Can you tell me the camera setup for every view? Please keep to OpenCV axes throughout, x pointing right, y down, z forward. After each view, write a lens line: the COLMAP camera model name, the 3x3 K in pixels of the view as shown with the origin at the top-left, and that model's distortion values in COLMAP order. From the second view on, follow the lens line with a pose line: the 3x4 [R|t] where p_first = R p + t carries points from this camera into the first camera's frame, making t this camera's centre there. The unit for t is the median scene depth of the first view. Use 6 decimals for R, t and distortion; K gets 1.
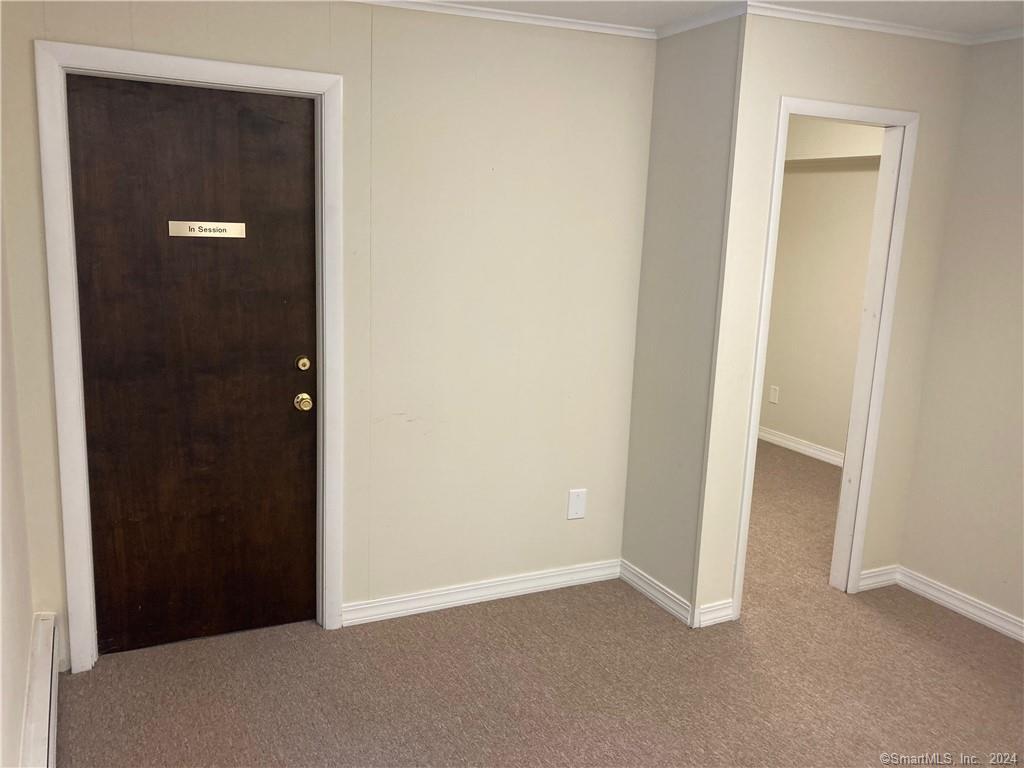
lens RADIAL K [[839.2, 0, 511.8], [0, 839.2, 387.6], [0, 0, 1]] dist [0.001706, -0.004099]
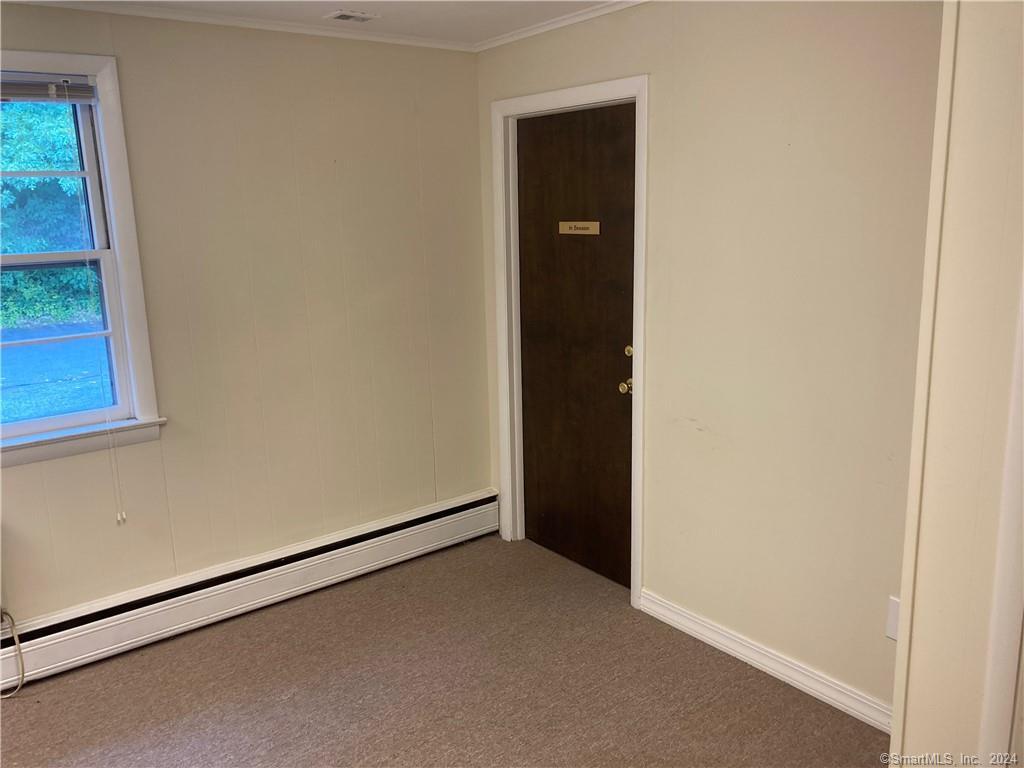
lens RADIAL K [[839.2, 0, 511.8], [0, 839.2, 387.6], [0, 0, 1]] dist [0.001706, -0.004099]
pose [[0.184659, 0.170076, -0.967975, 0.796722], [-0.155493, 0.977563, 0.142098, -0.114924], [0.970424, 0.124273, 0.206961, 0.653317]]
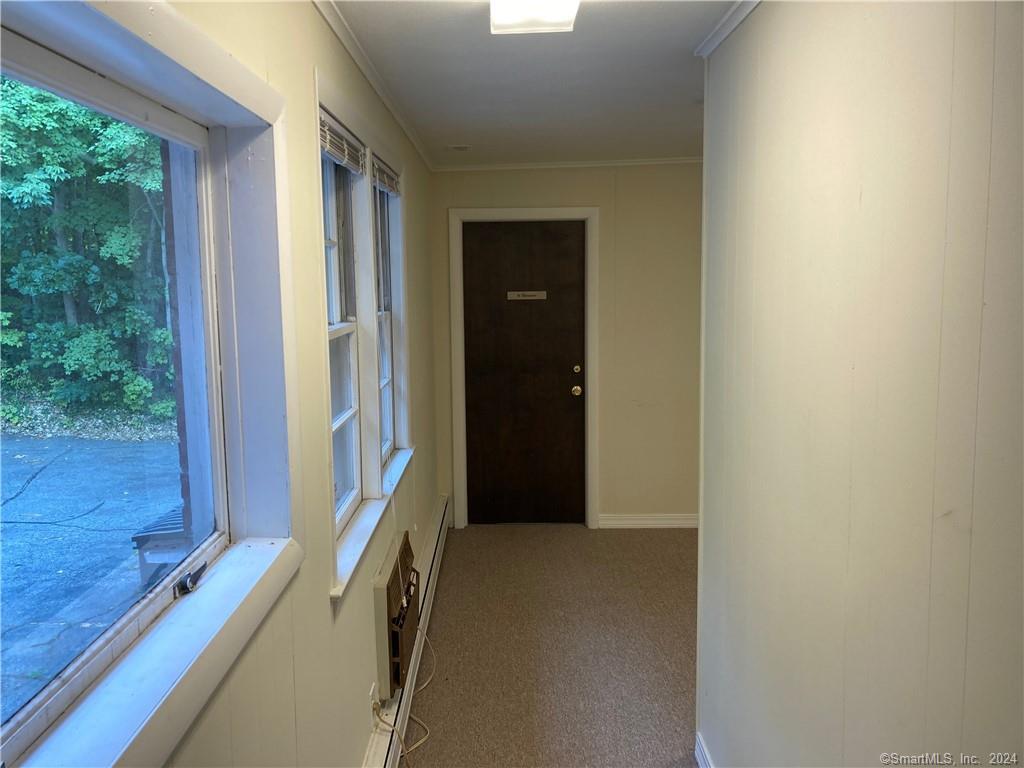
lens RADIAL K [[839.2, 0, 511.8], [0, 839.2, 387.6], [0, 0, 1]] dist [0.001706, -0.004099]
pose [[0.899199, 0.004107, -0.437521, 0.405245], [-0.034785, 0.997462, -0.062127, 0.127035], [0.436155, 0.071084, 0.897059, -0.644183]]
